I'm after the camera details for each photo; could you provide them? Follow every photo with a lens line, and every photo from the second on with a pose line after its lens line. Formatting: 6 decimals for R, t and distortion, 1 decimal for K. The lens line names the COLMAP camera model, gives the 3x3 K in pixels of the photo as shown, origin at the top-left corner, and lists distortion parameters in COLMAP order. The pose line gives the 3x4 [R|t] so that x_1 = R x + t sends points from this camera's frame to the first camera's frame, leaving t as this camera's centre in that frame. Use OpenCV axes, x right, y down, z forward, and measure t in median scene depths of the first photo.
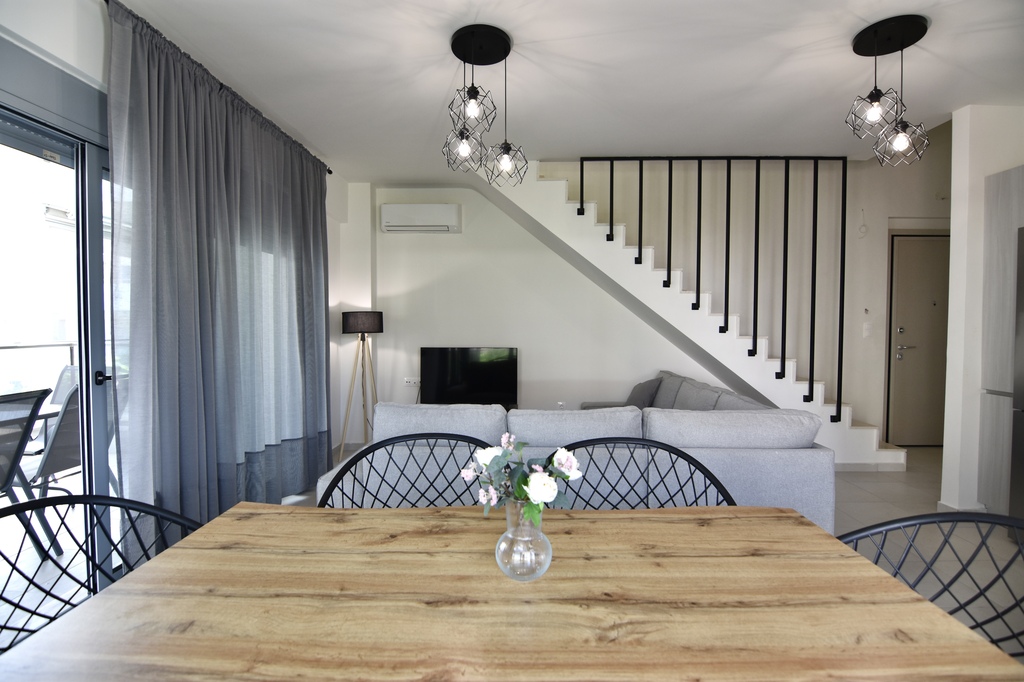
lens RADIAL K [[489.3, 0, 512.0], [0, 489.3, 341.0], [0, 0, 1]] dist [-0.003975, -0.013337]
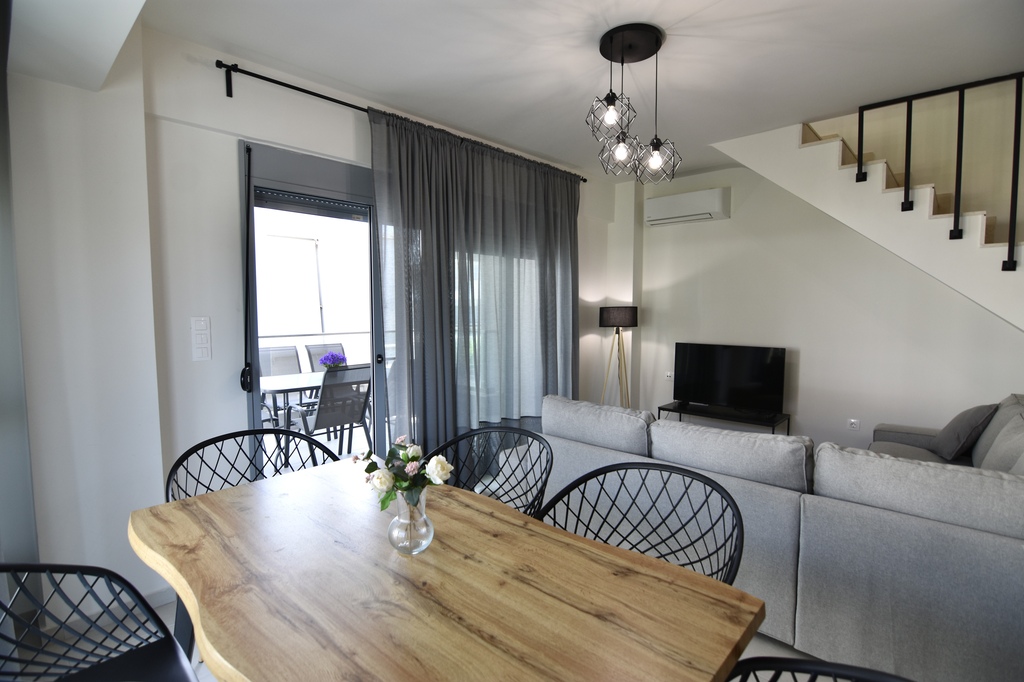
lens RADIAL K [[489.3, 0, 512.0], [0, 489.3, 341.0], [0, 0, 1]] dist [-0.003975, -0.013337]
pose [[0.750448, 0.043165, -0.659518, 0.249137], [-0.020882, 0.998915, 0.041616, -0.027443], [0.660599, -0.017459, 0.750536, 0.058813]]
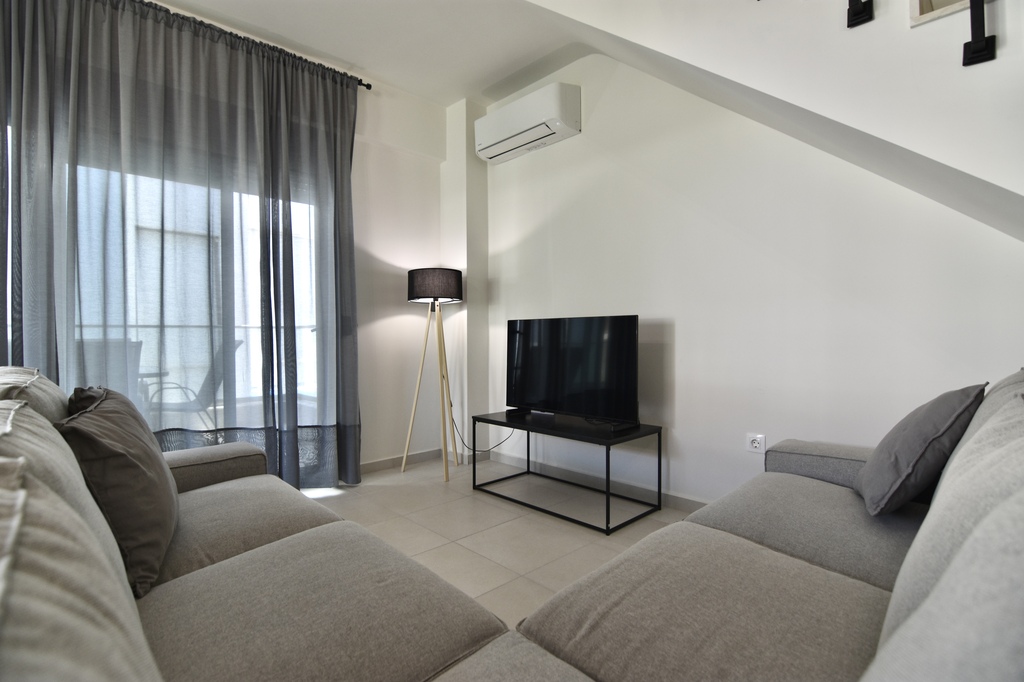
lens RADIAL K [[485.8, 0, 512.0], [0, 485.8, 341.0], [0, 0, 1]] dist [-0.032233, -0.000049]
pose [[0.702077, -0.000389, -0.712101, 0.327435], [-0.016723, 0.999715, -0.017034, 0.063137], [0.711905, 0.023867, 0.701870, 0.647563]]
